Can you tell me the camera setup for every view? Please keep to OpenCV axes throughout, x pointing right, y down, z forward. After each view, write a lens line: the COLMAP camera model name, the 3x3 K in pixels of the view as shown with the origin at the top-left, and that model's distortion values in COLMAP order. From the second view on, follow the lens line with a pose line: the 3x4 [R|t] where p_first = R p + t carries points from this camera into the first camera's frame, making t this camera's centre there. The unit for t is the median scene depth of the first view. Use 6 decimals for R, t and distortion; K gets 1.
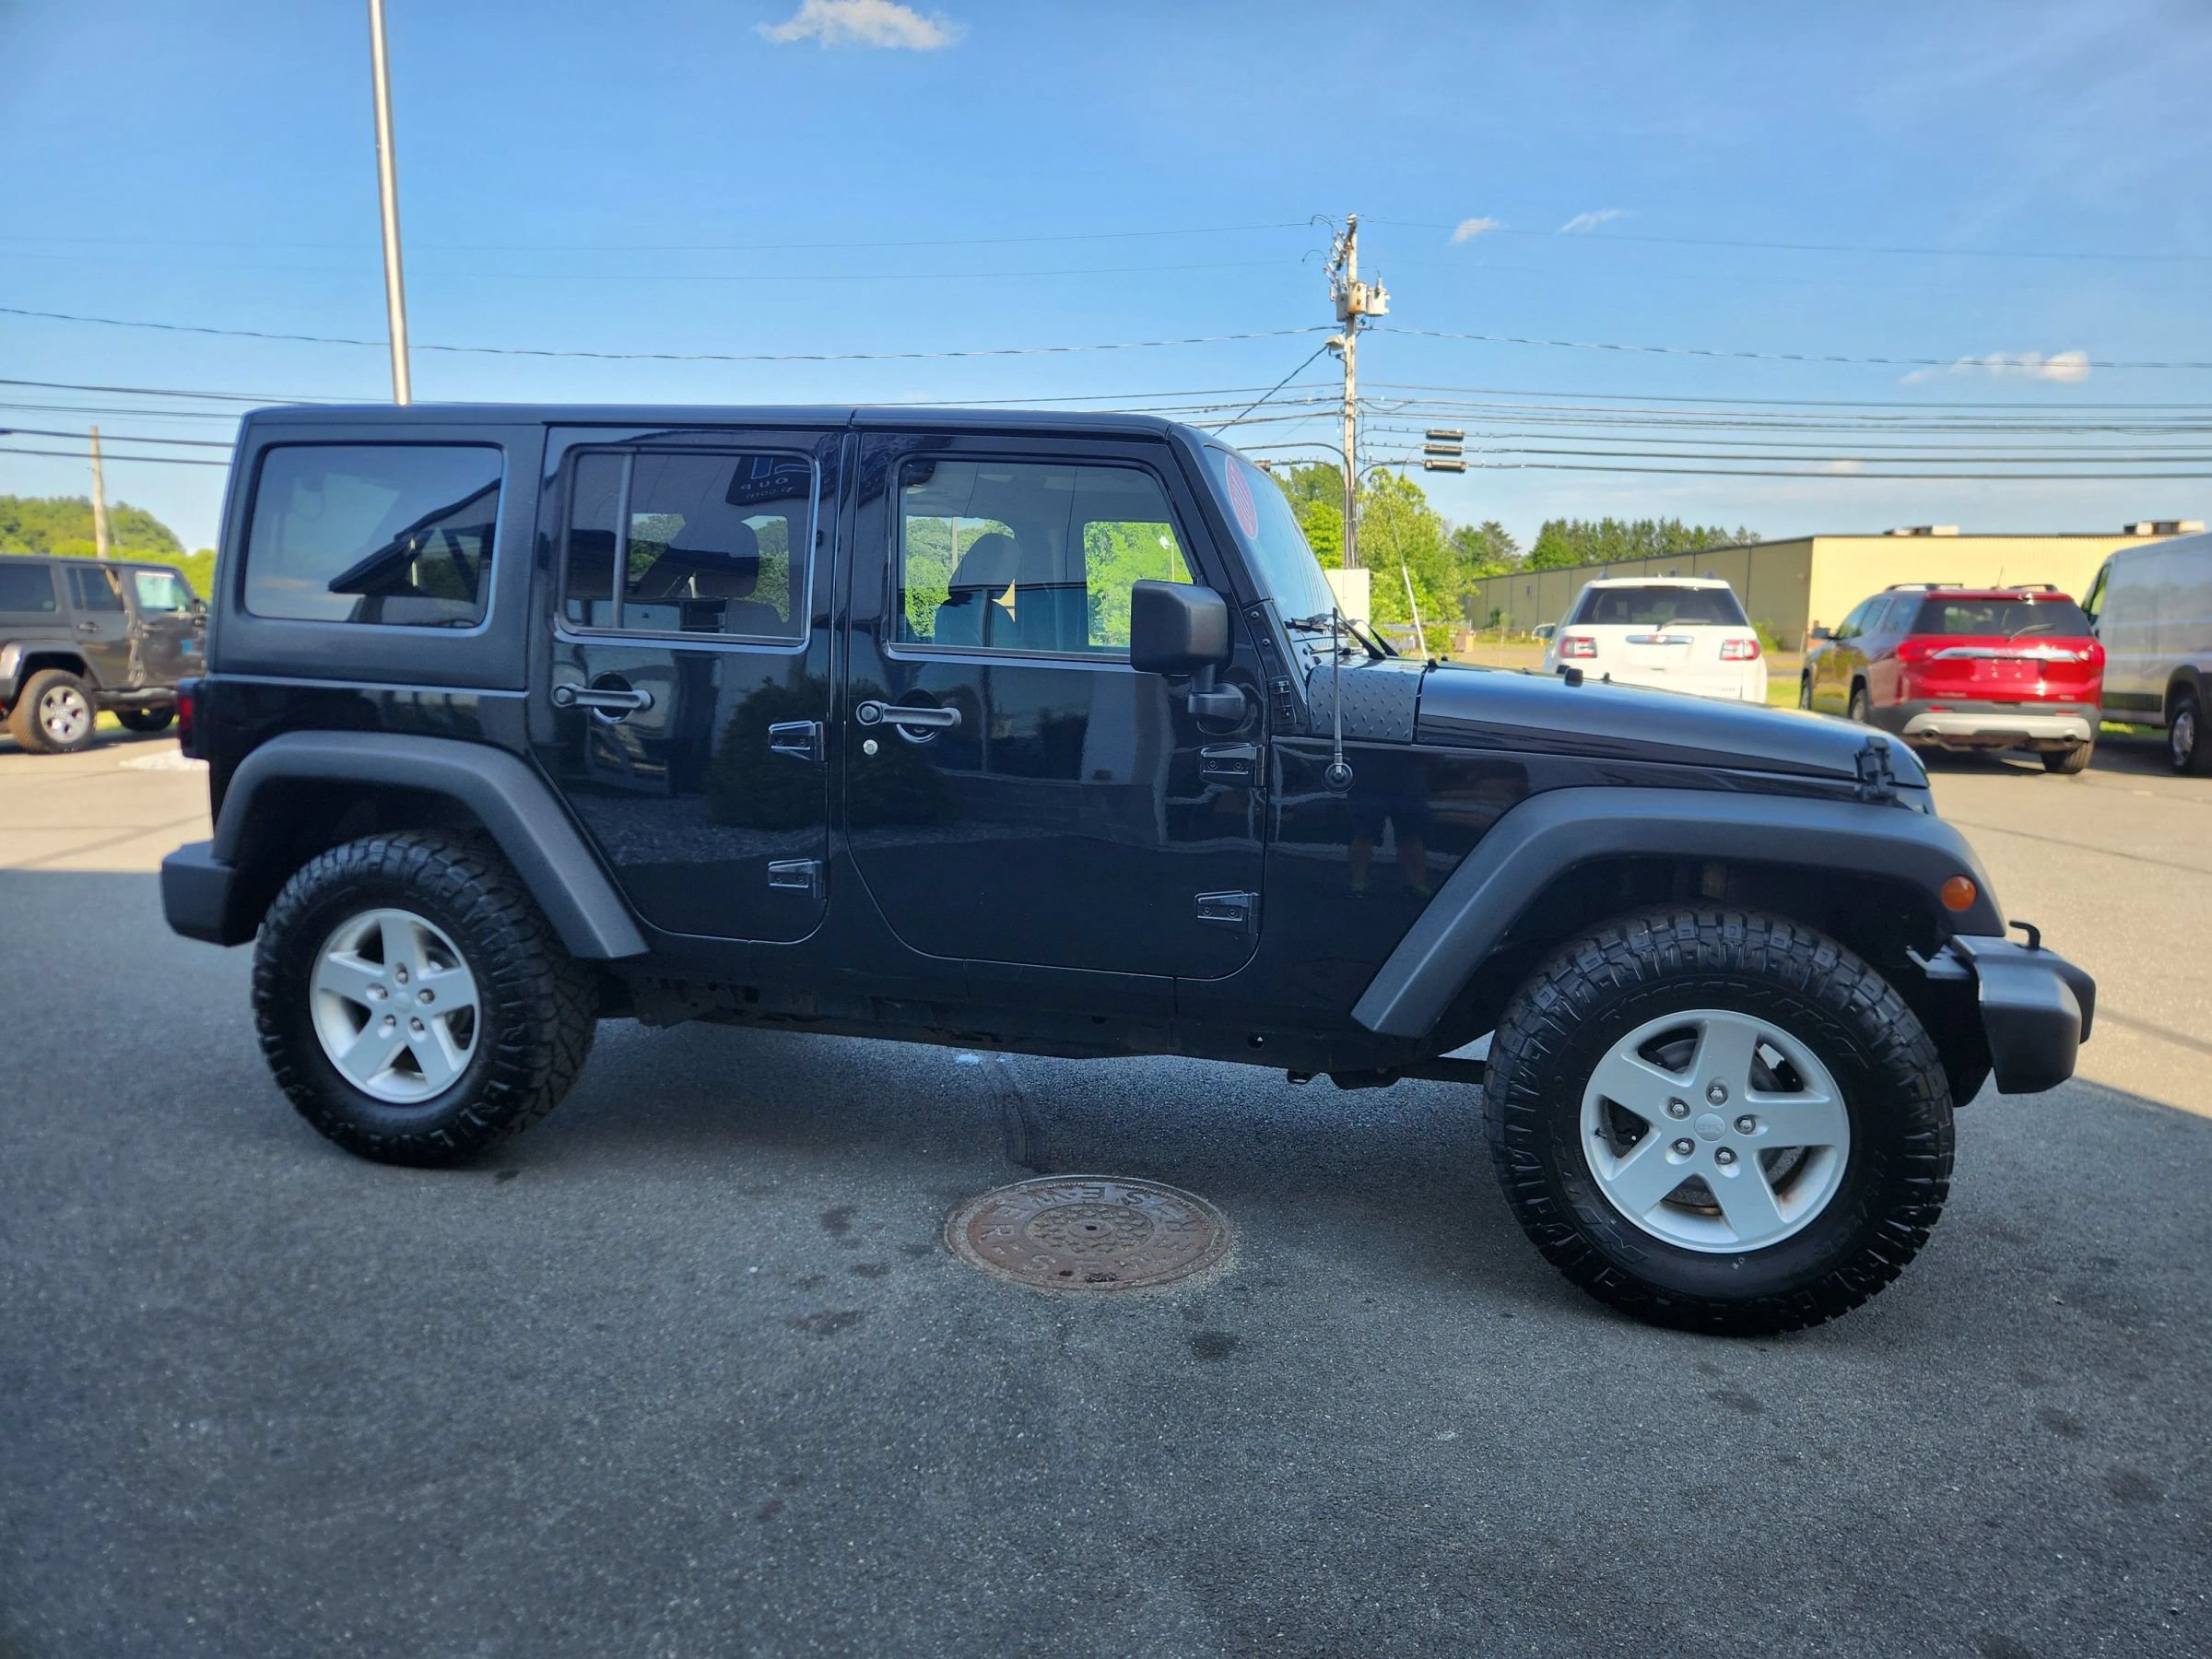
lens RADIAL K [[1484.4, 0, 1102.0], [0, 1484.4, 818.3], [0, 0, 1]] dist [0.072190, -0.062421]
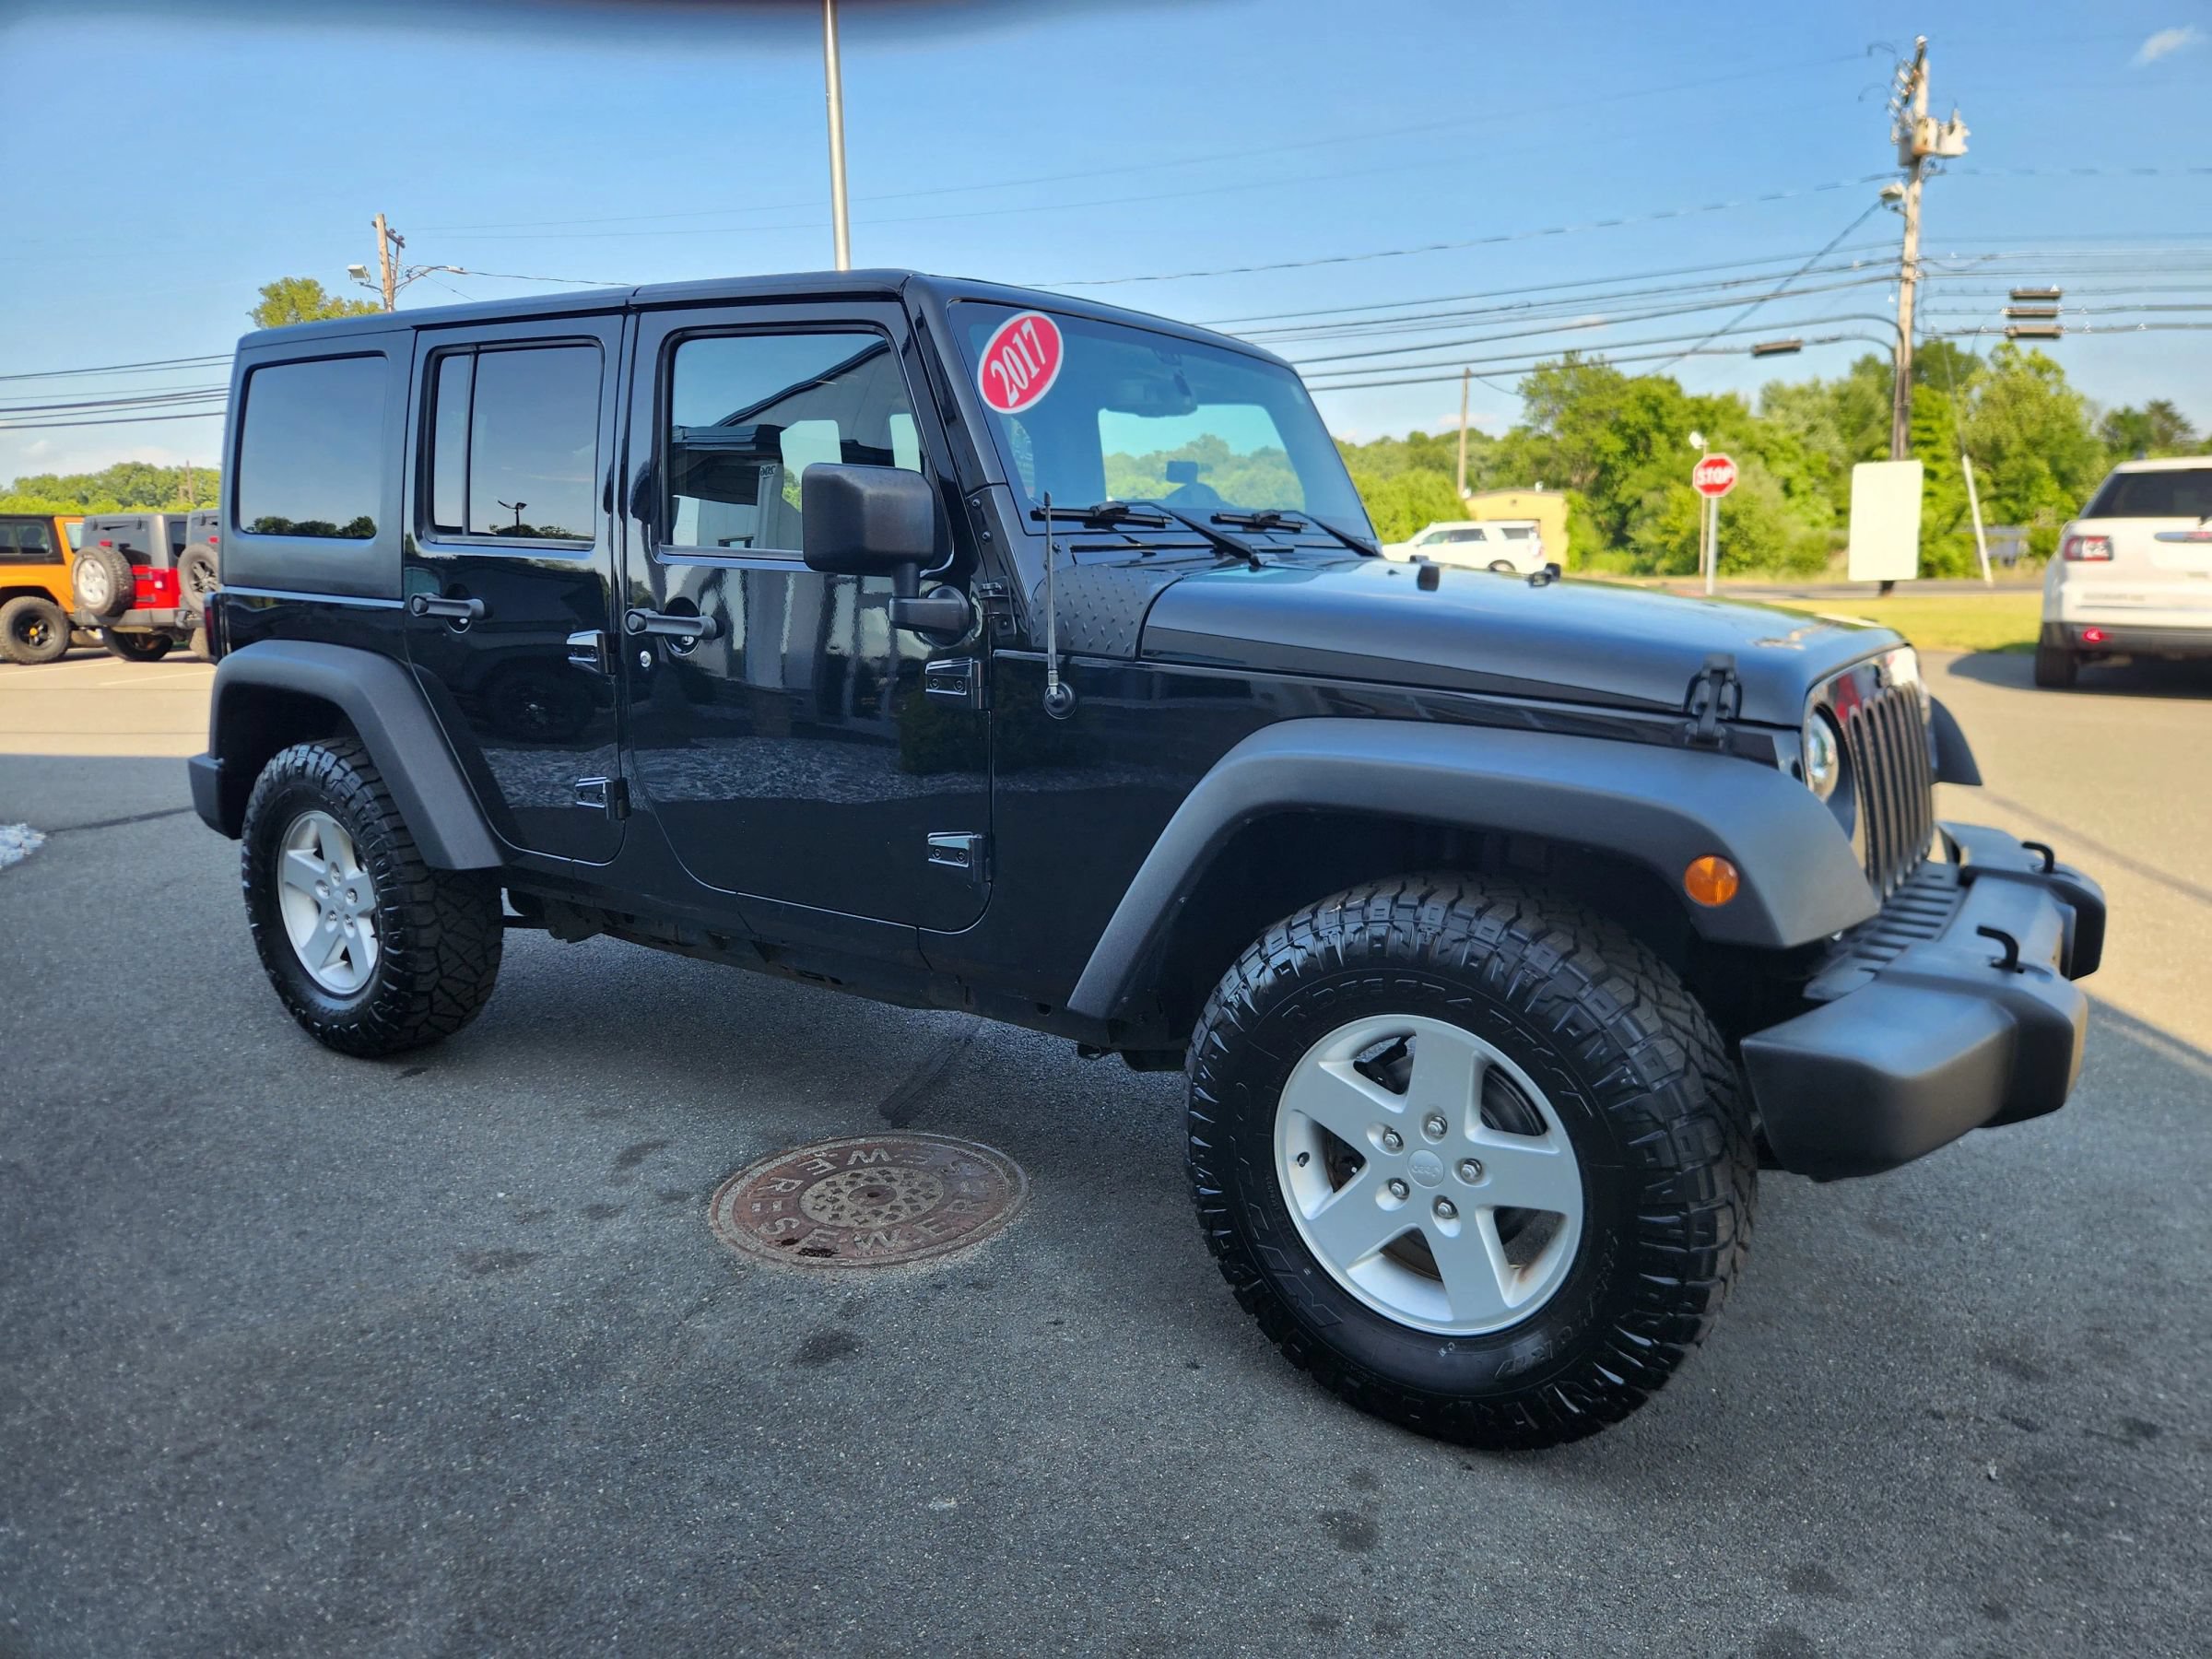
lens RADIAL K [[1485.3, 0, 1106.3], [0, 1485.3, 837.8], [0, 0, 1]] dist [0.077242, -0.070950]
pose [[0.941343, 0.047190, -0.334136, 0.406464], [-0.025462, 0.997284, 0.069114, -0.007855], [0.336490, -0.056552, 0.939987, 0.198798]]
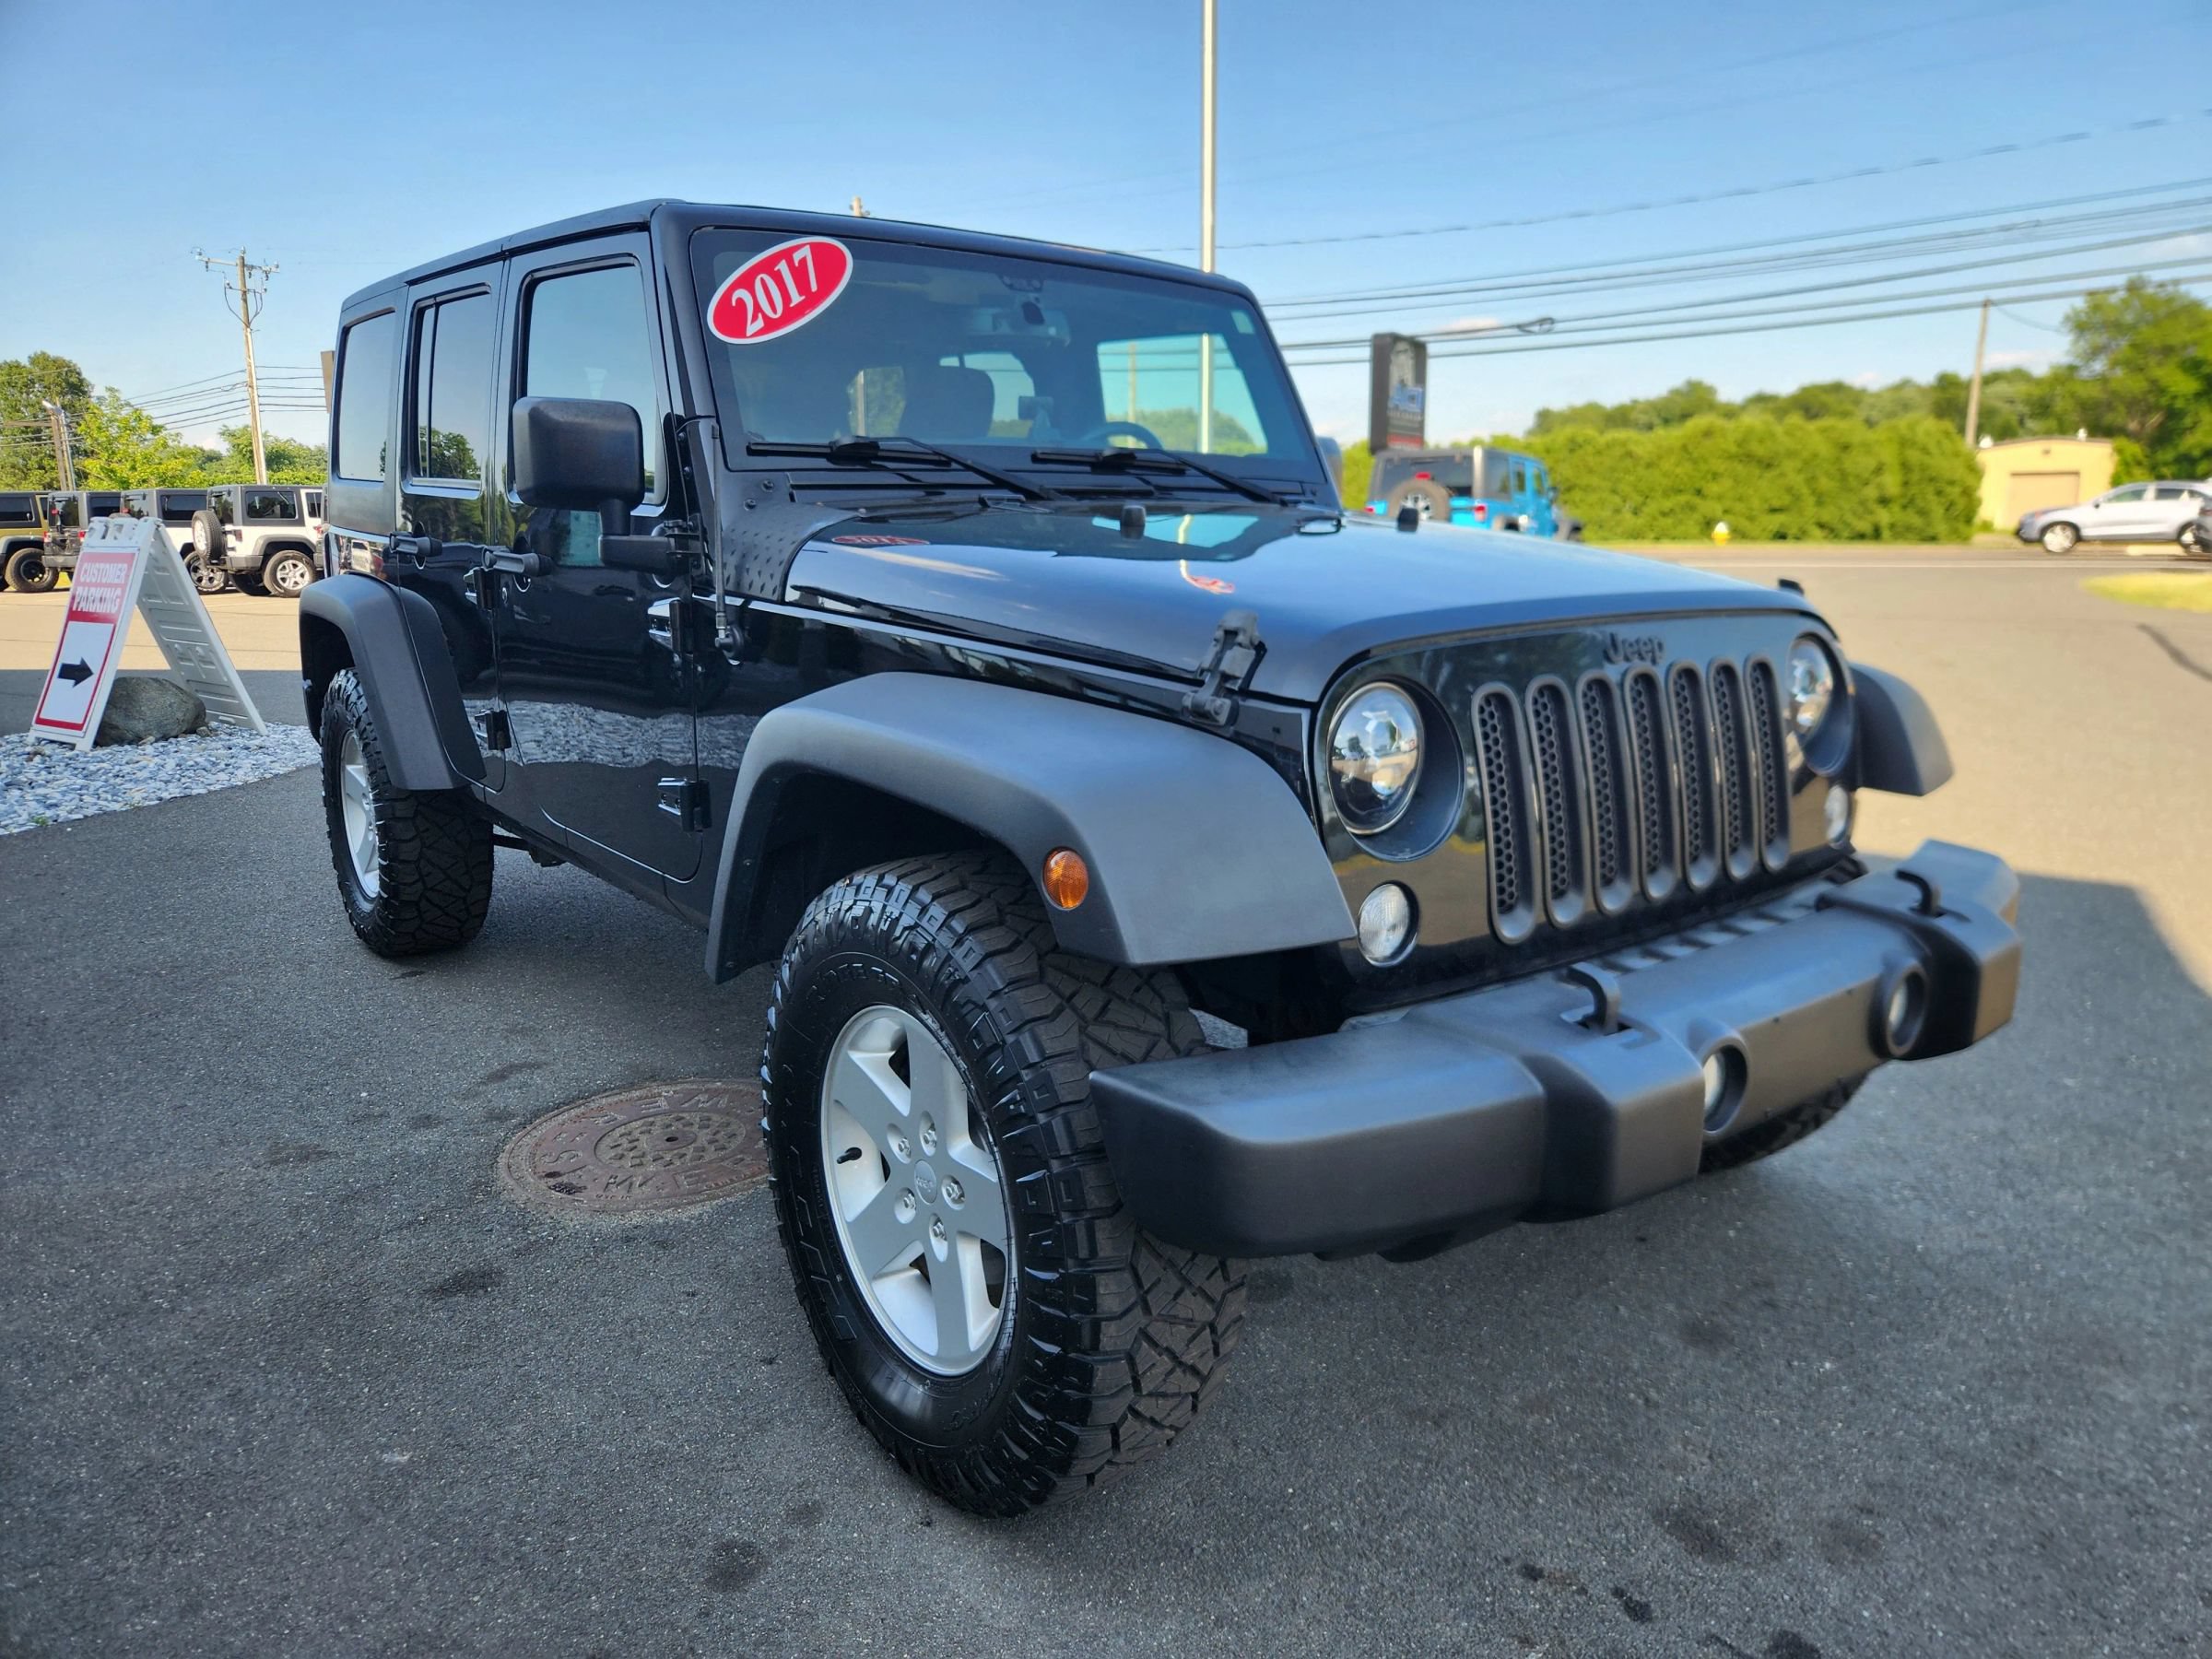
lens RADIAL K [[1484.4, 0, 1102.0], [0, 1484.4, 818.3], [0, 0, 1]] dist [0.072190, -0.062421]
pose [[0.800451, 0.109941, -0.589229, 0.691551], [-0.065186, 0.993171, 0.096757, -0.022169], [0.595843, -0.039039, 0.802152, 0.420965]]
